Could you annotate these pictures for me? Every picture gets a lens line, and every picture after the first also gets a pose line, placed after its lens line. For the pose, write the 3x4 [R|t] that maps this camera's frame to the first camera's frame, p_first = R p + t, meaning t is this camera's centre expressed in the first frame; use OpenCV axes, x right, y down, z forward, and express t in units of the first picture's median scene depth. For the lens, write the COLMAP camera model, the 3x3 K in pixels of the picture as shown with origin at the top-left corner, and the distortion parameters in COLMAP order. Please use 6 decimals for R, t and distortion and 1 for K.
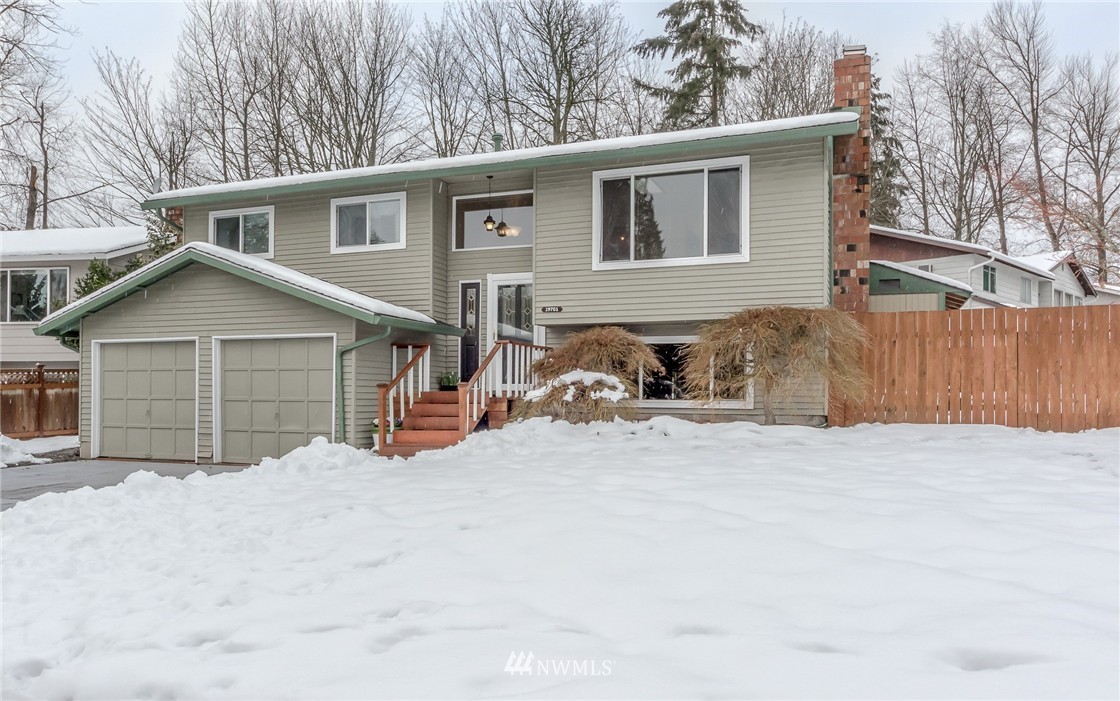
lens RADIAL K [[837.6, 0, 572.9], [0, 837.6, 381.6], [0, 0, 1]] dist [0.001954, 0.004282]
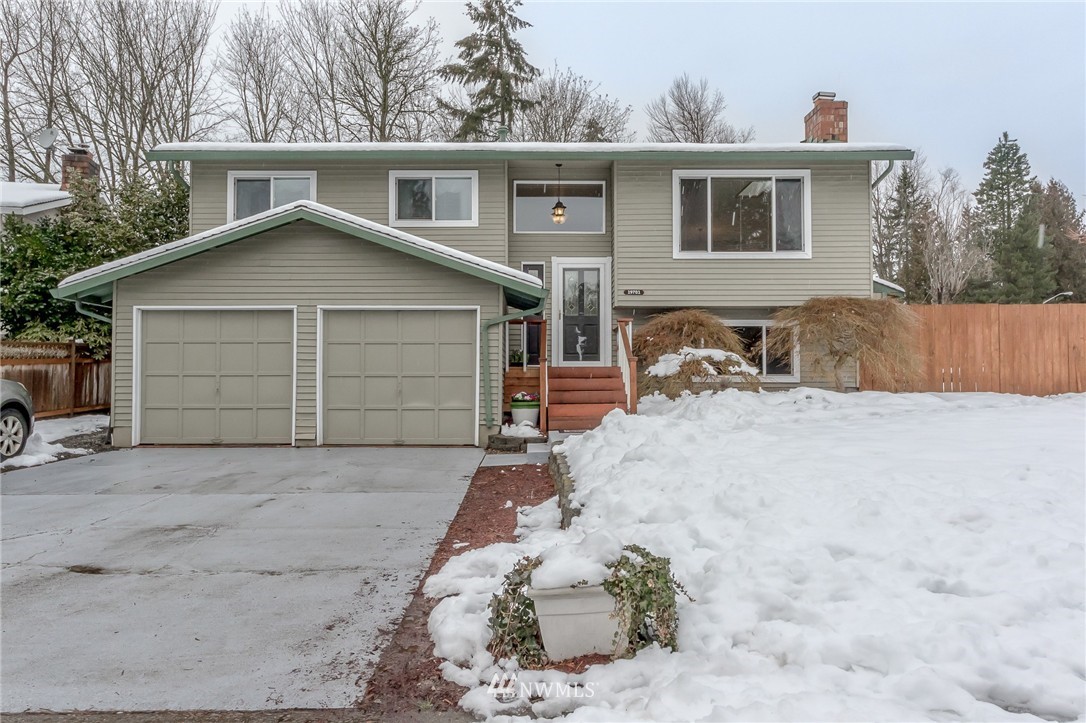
lens RADIAL K [[714.2, 0, 543.1], [0, 714.2, 363.1], [0, 0, 1]] dist [0.005816, -0.001017]
pose [[0.926052, 0.005299, 0.377358, -0.488338], [-0.001543, 0.999946, -0.010257, 0.015508], [-0.377392, 0.008916, 0.926011, 0.188292]]
